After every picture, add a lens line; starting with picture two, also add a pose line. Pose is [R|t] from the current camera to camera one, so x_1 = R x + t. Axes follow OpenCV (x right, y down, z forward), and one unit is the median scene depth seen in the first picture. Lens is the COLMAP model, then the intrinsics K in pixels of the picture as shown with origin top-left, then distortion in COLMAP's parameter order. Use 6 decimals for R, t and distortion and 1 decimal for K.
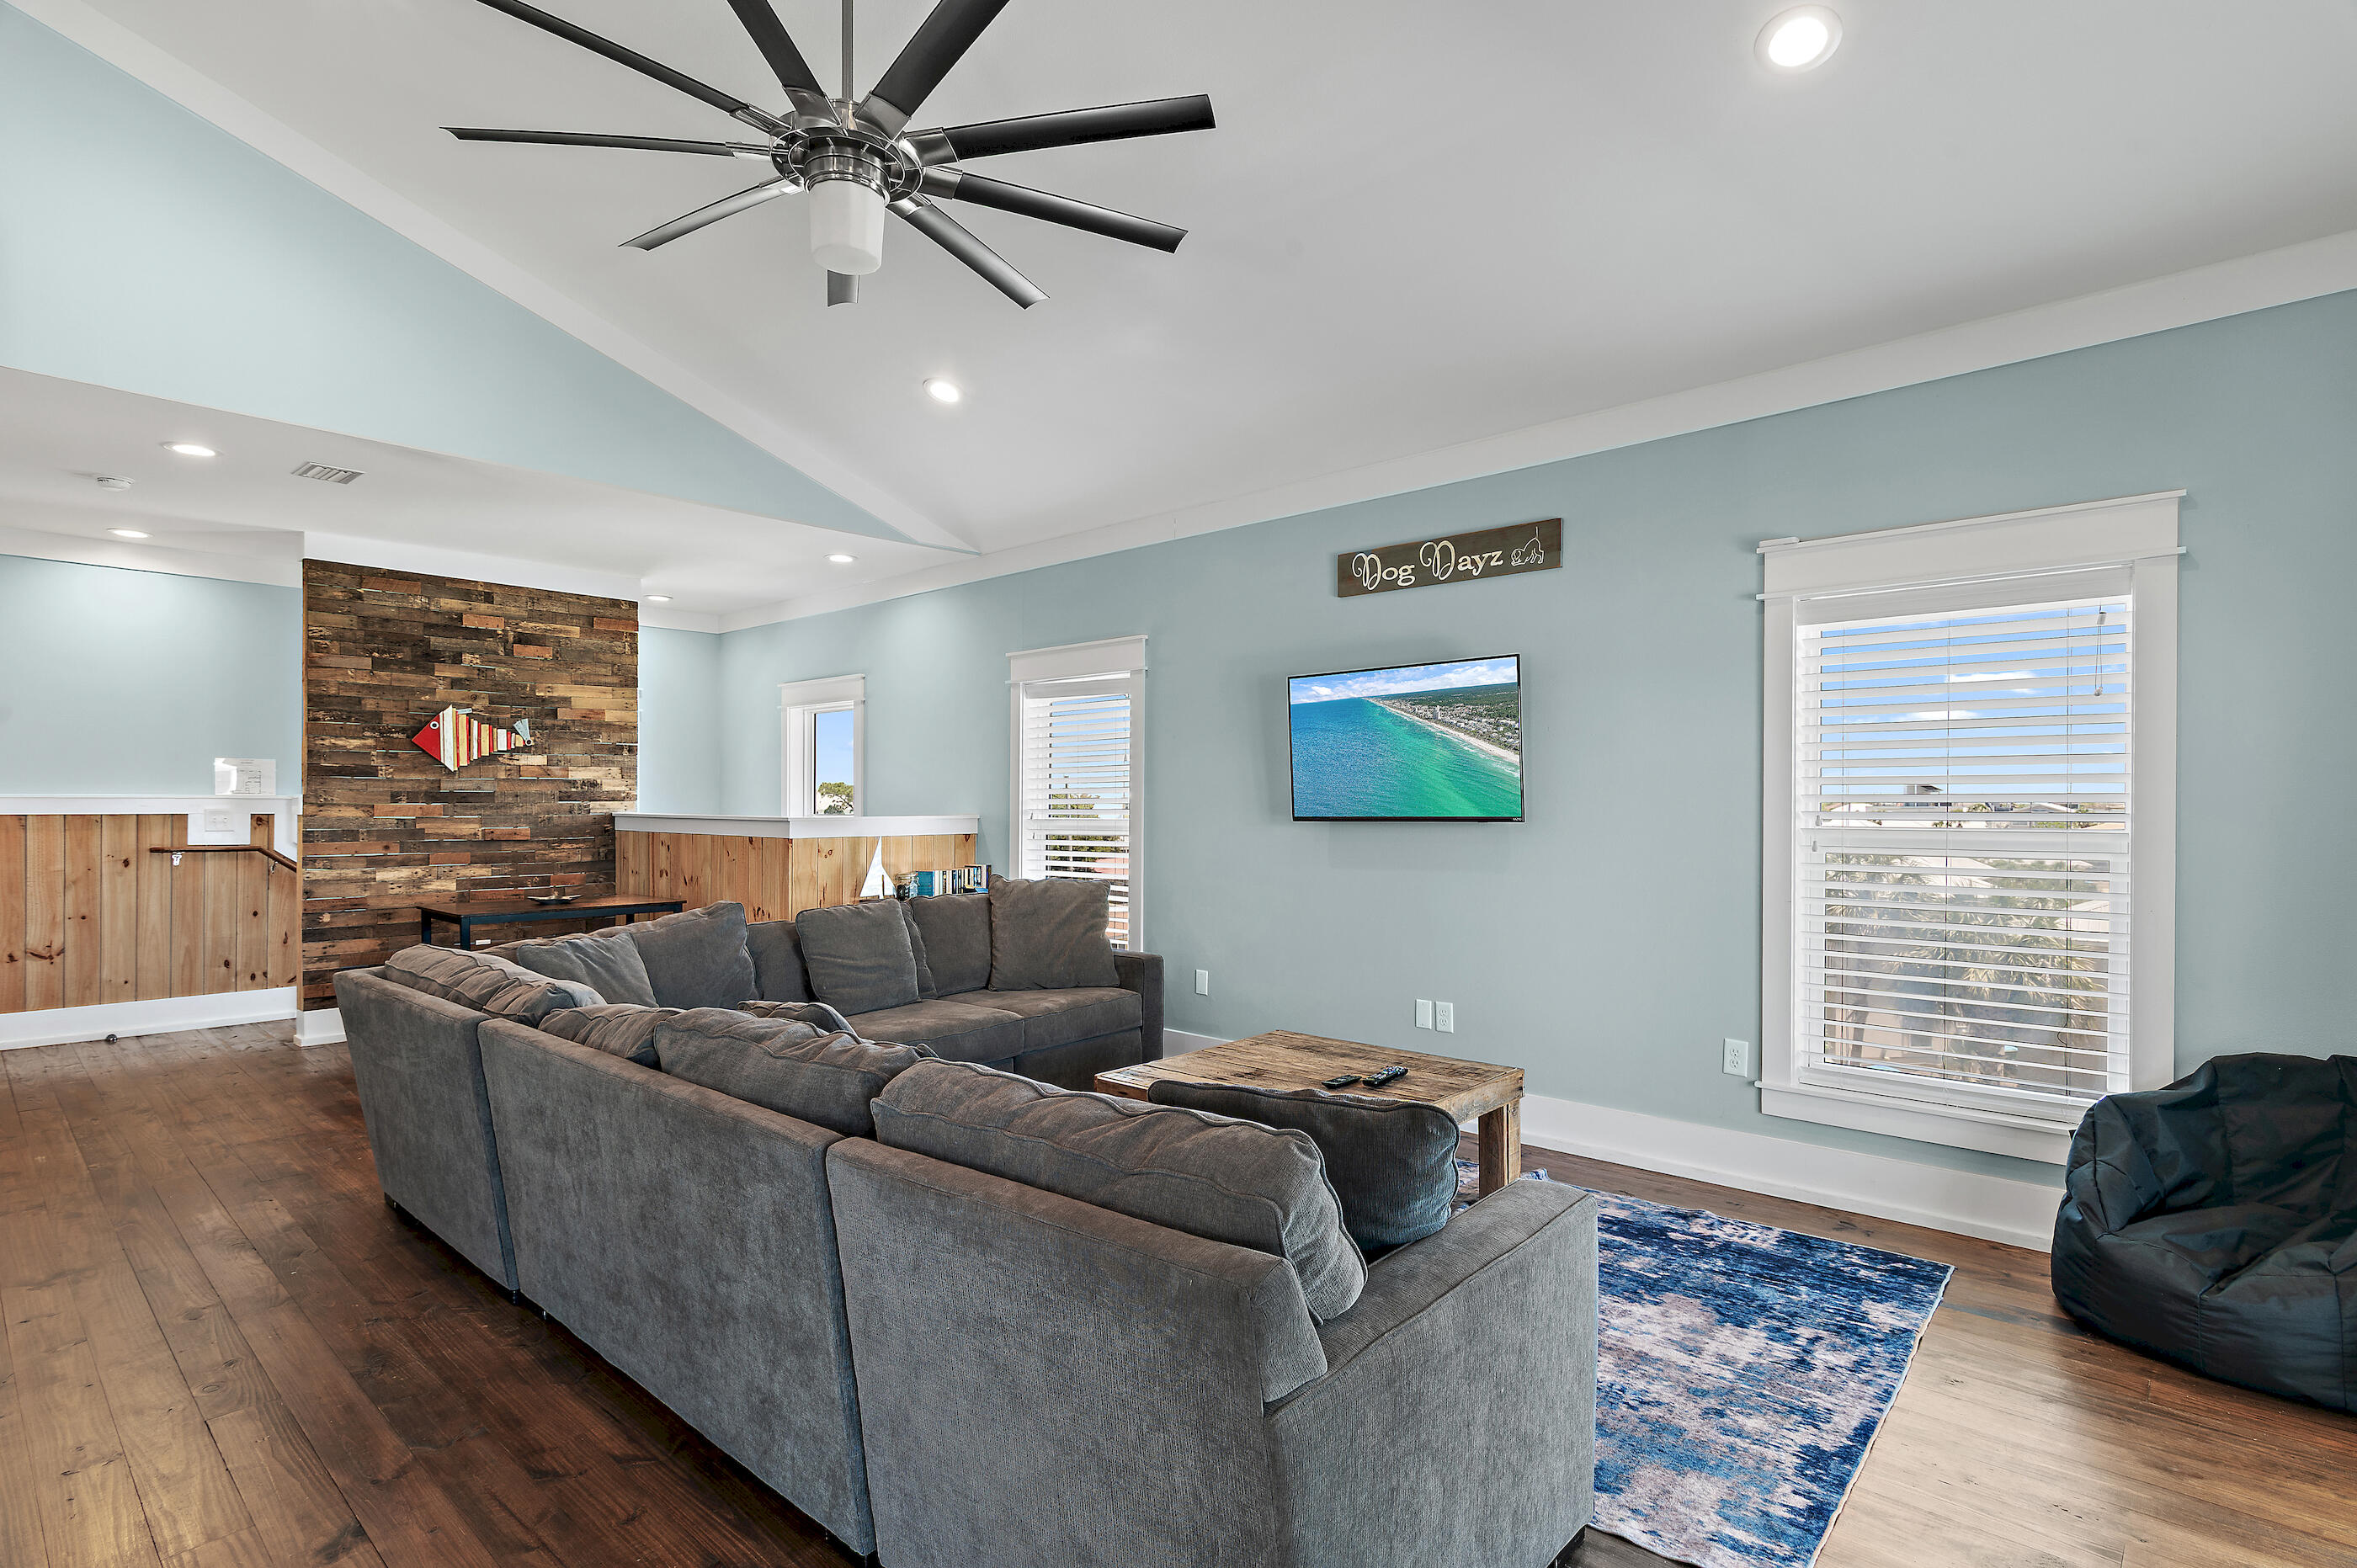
lens RADIAL K [[1164.6, 0, 1184.0], [0, 1164.6, 797.5], [0, 0, 1]] dist [-0.001347, -0.000377]
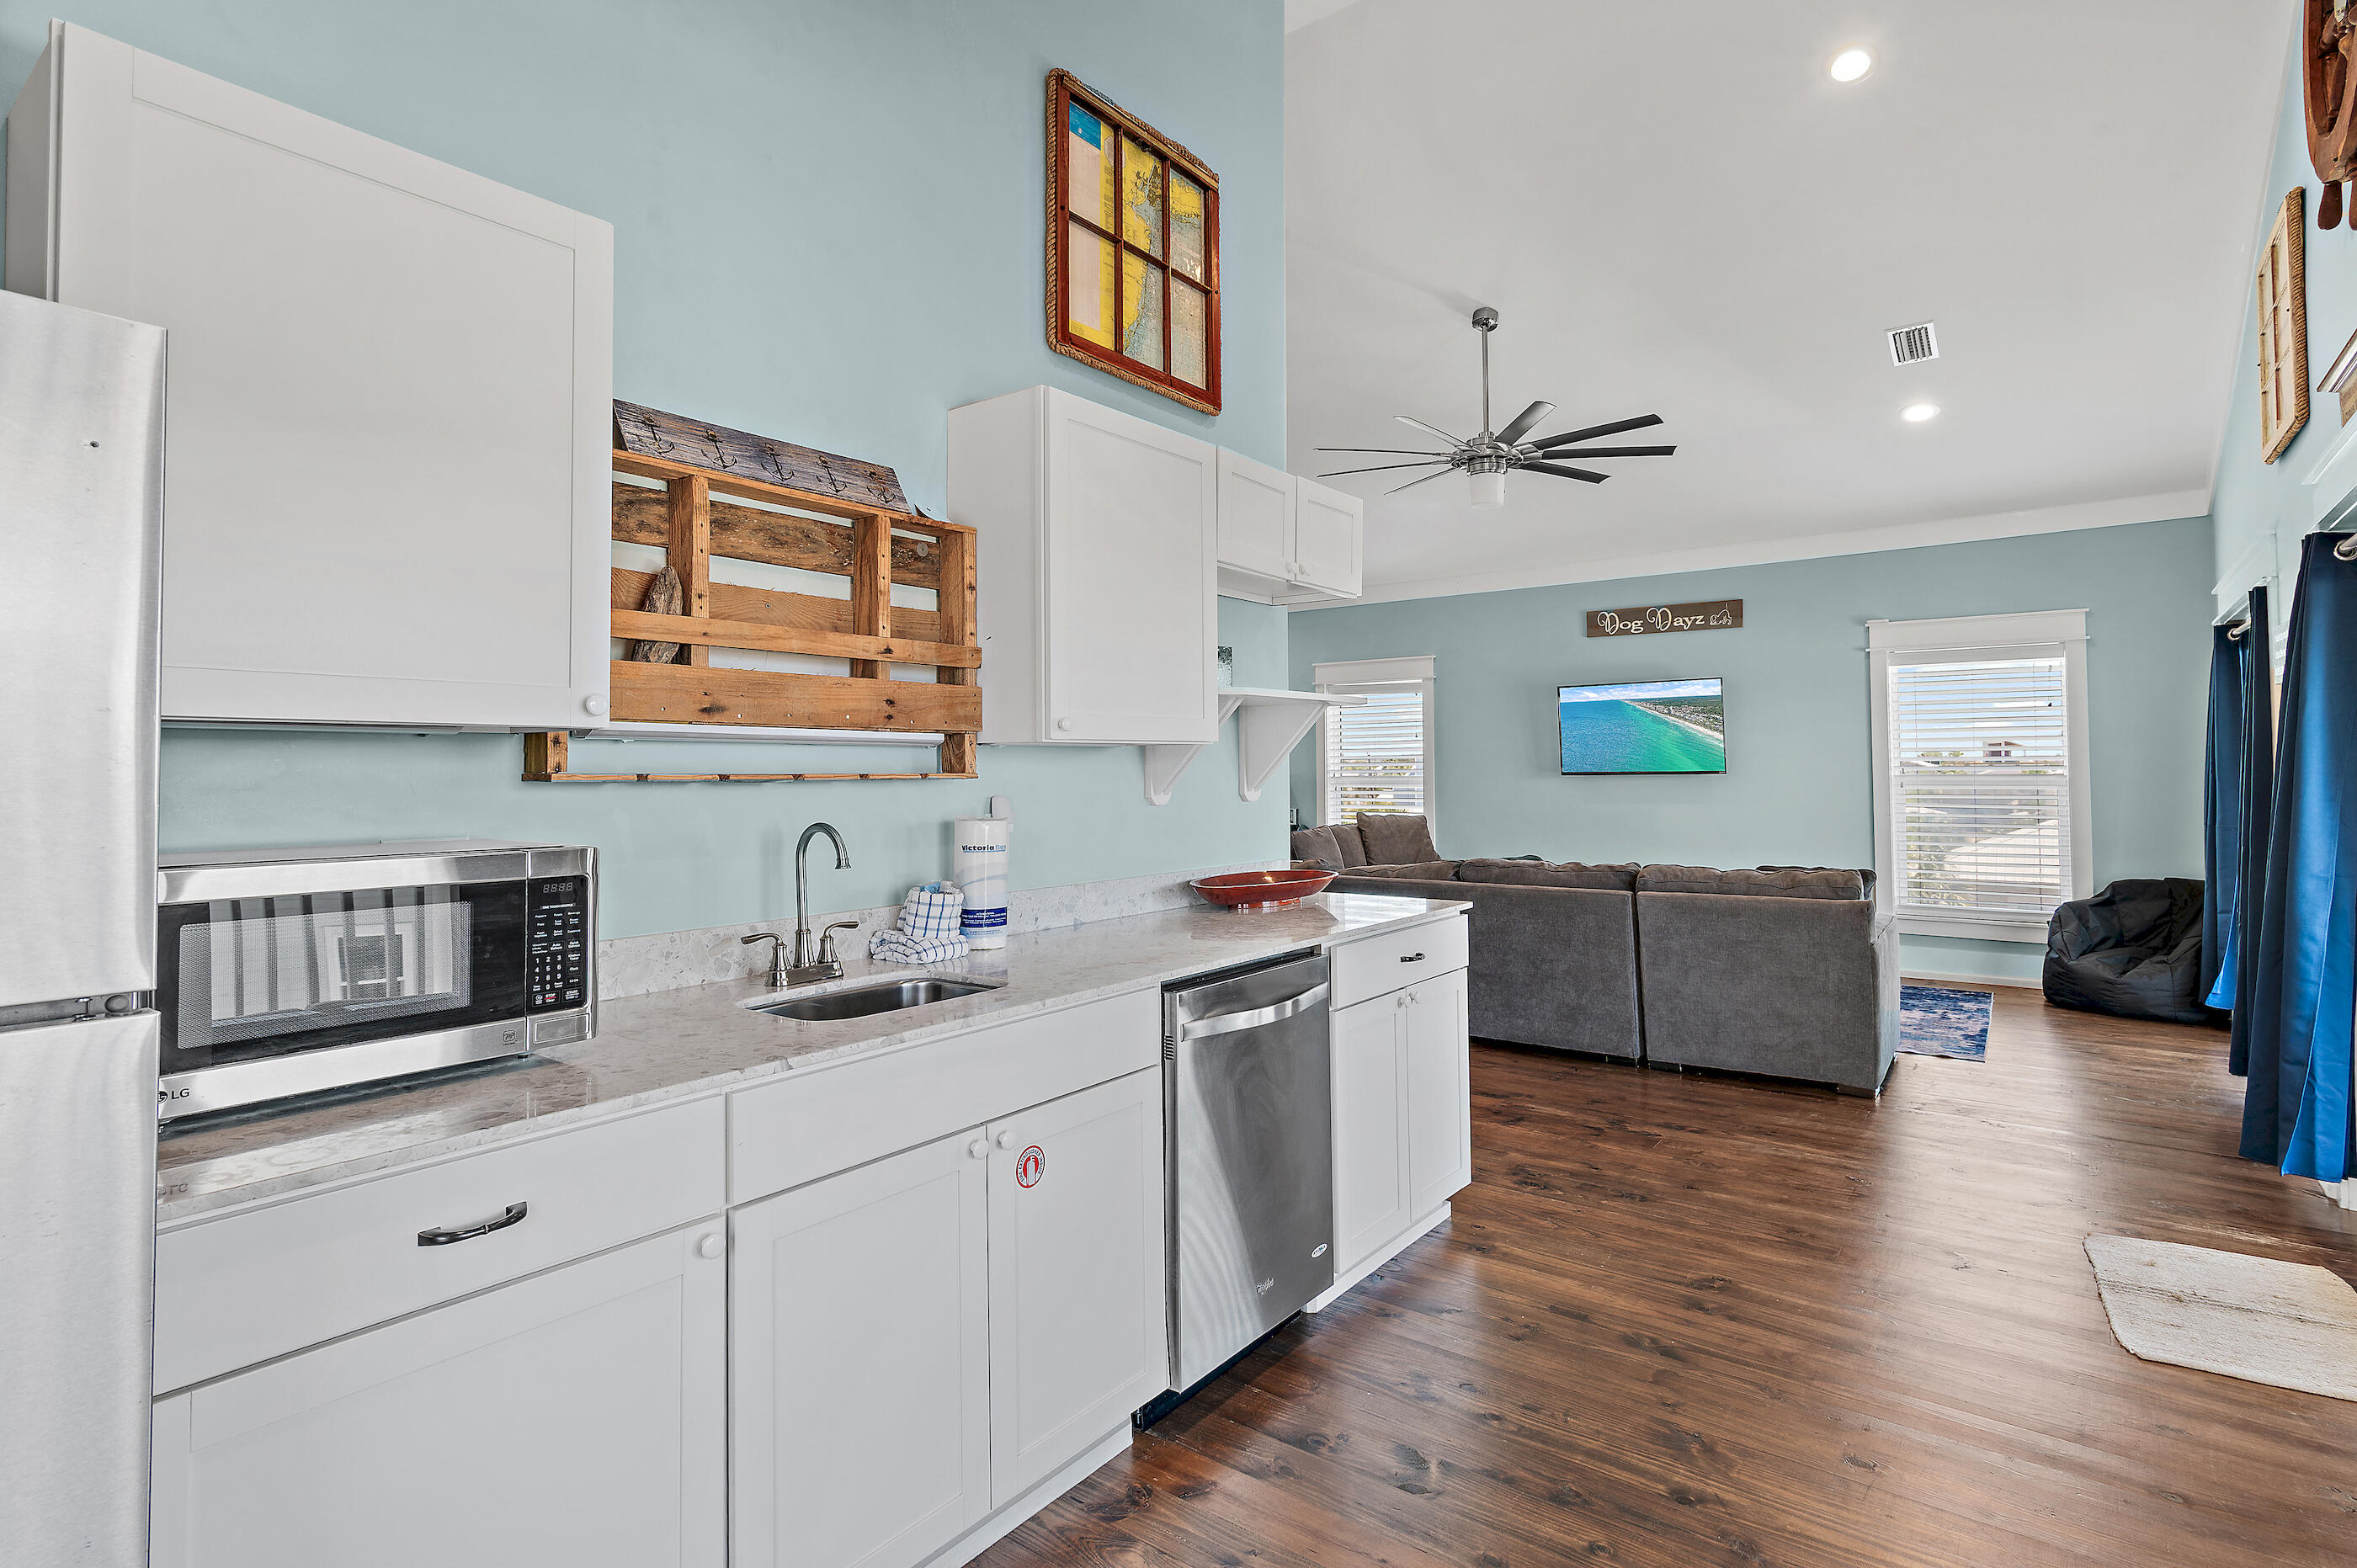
lens RADIAL K [[1164.6, 0, 1176.3], [0, 1164.6, 721.0], [0, 0, 1]] dist [-0.001347, -0.000377]
pose [[0.996728, -0.003794, 0.080738, -0.428324], [0.006657, 0.999357, -0.035218, -0.001355], [-0.080552, 0.035641, 0.996113, -0.427505]]
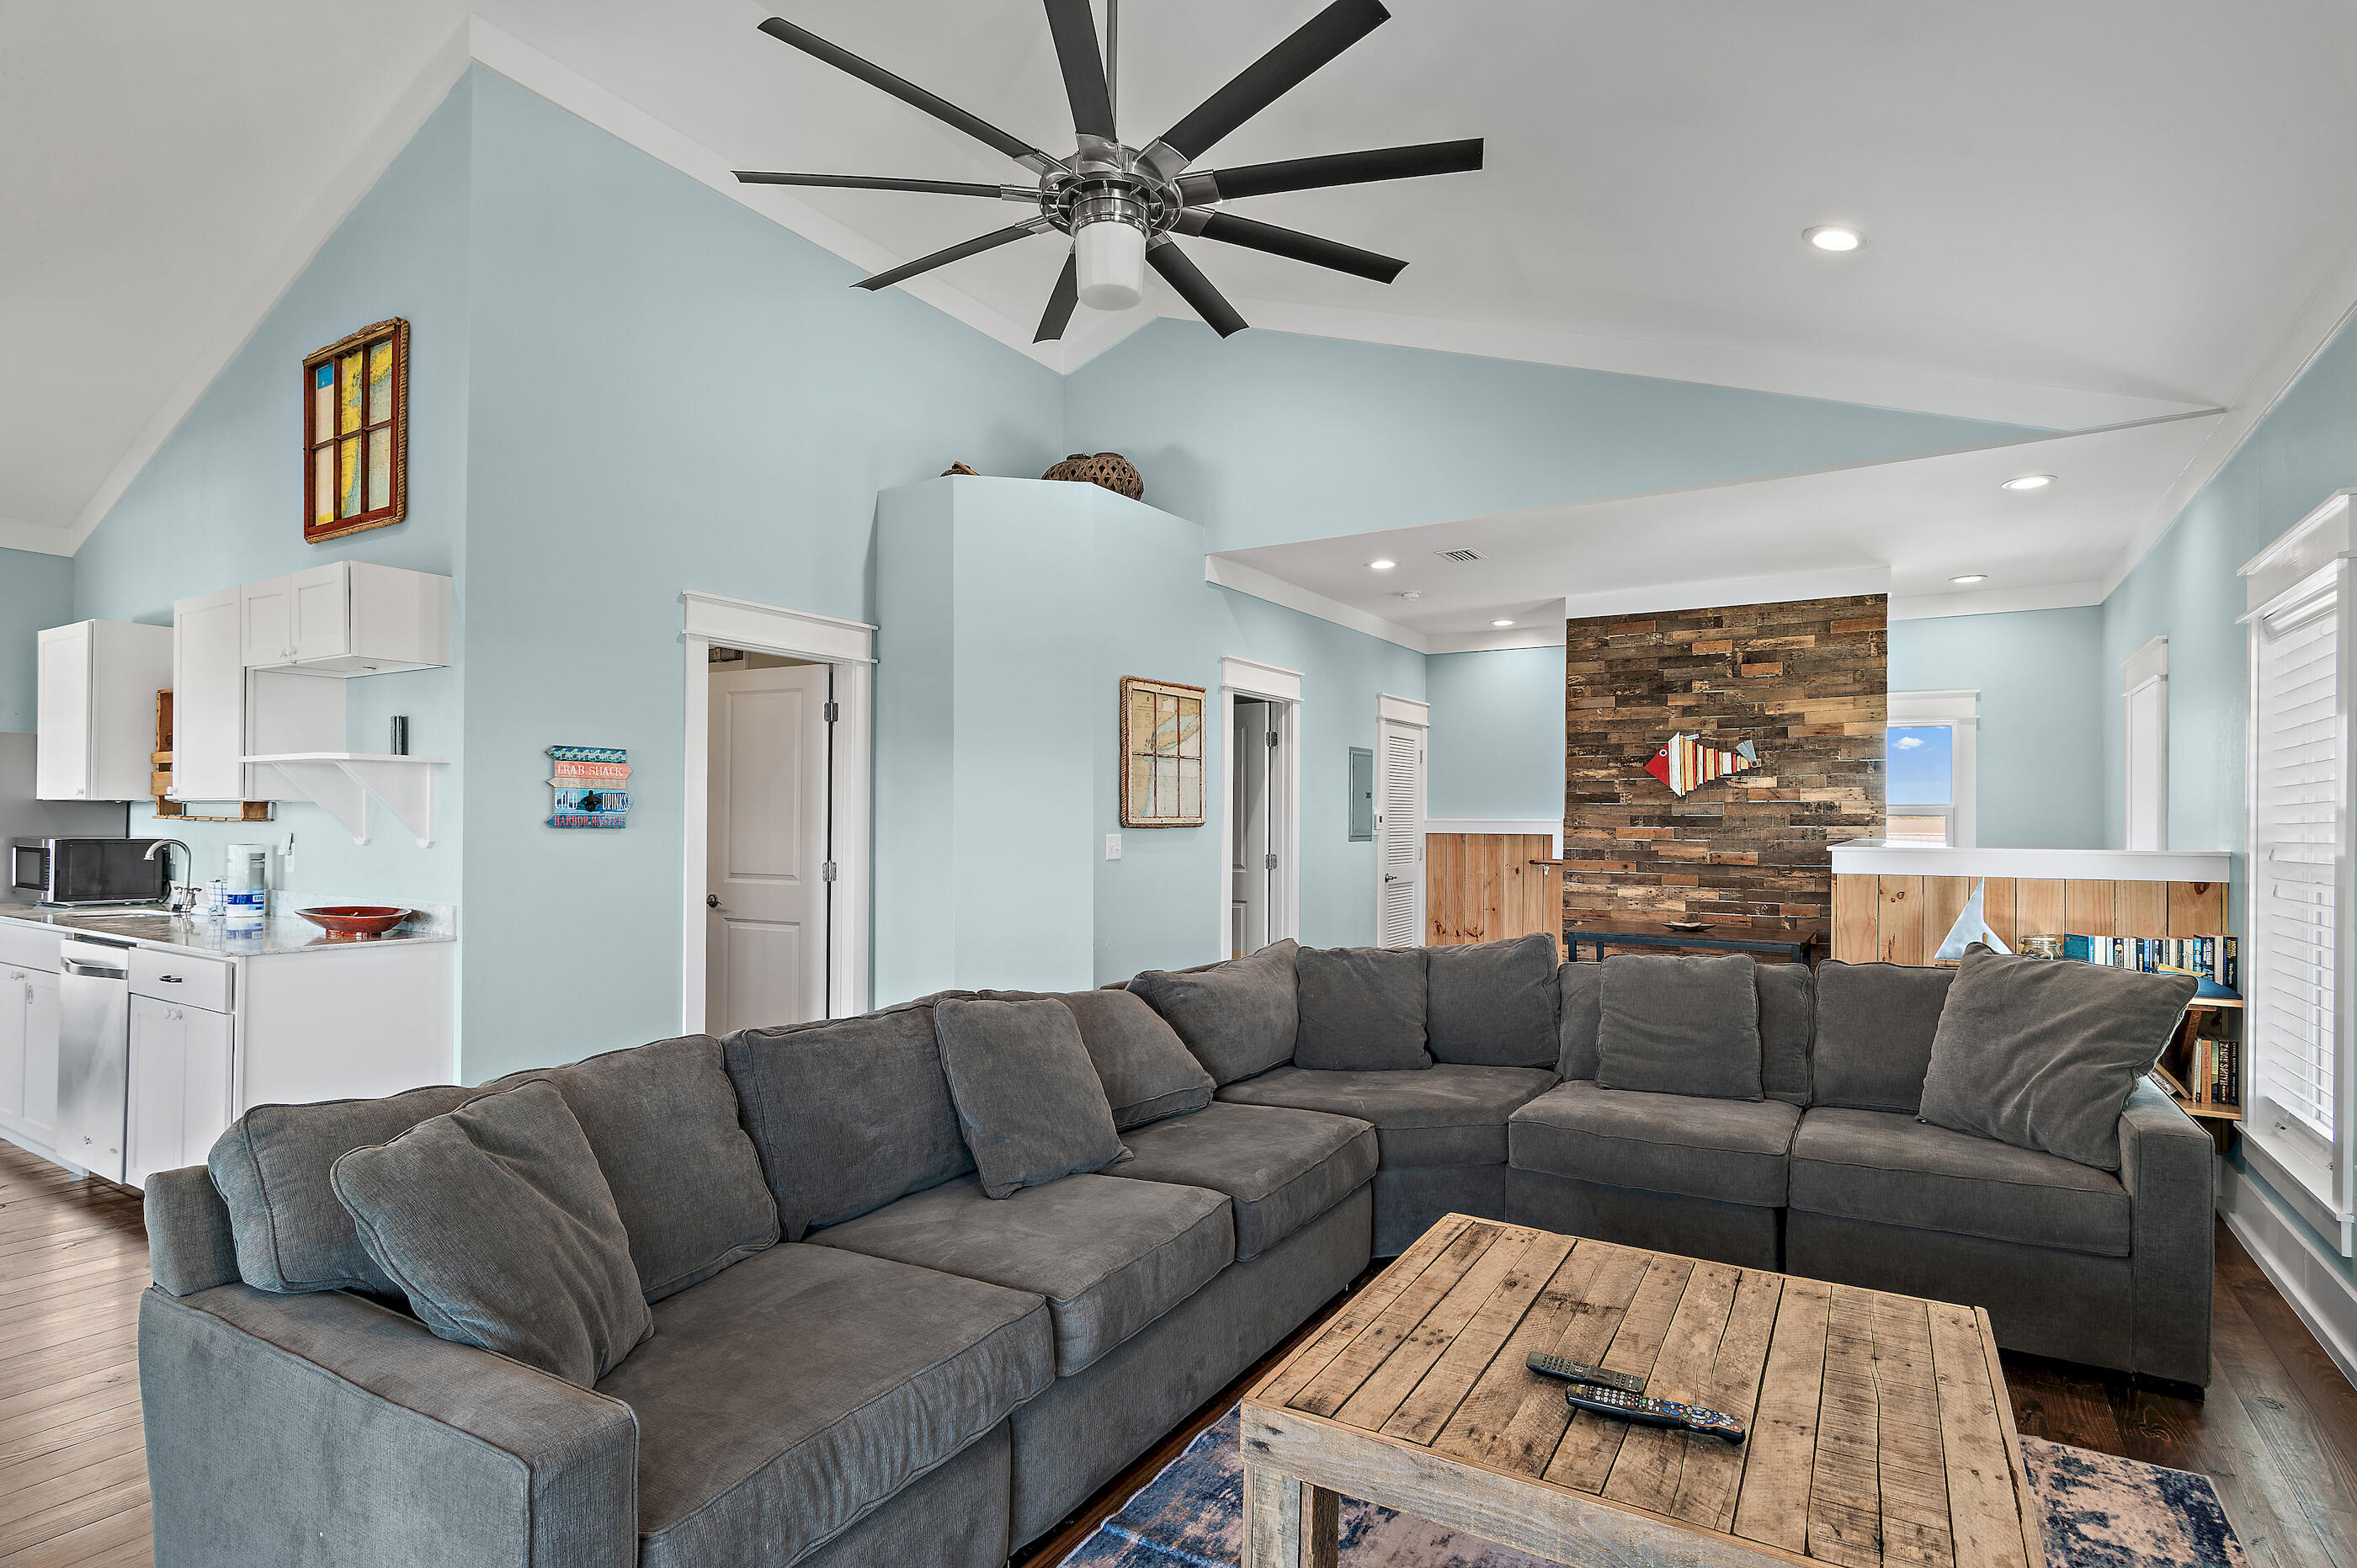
lens RADIAL K [[1164.6, 0, 1184.5], [0, 1164.6, 795.9], [0, 0, 1]] dist [-0.001347, -0.000377]
pose [[0.180493, -0.021768, -0.983335, 0.325752], [-0.001765, 0.999746, -0.022455, 0.001469], [0.983575, 0.005788, 0.180409, 0.394187]]
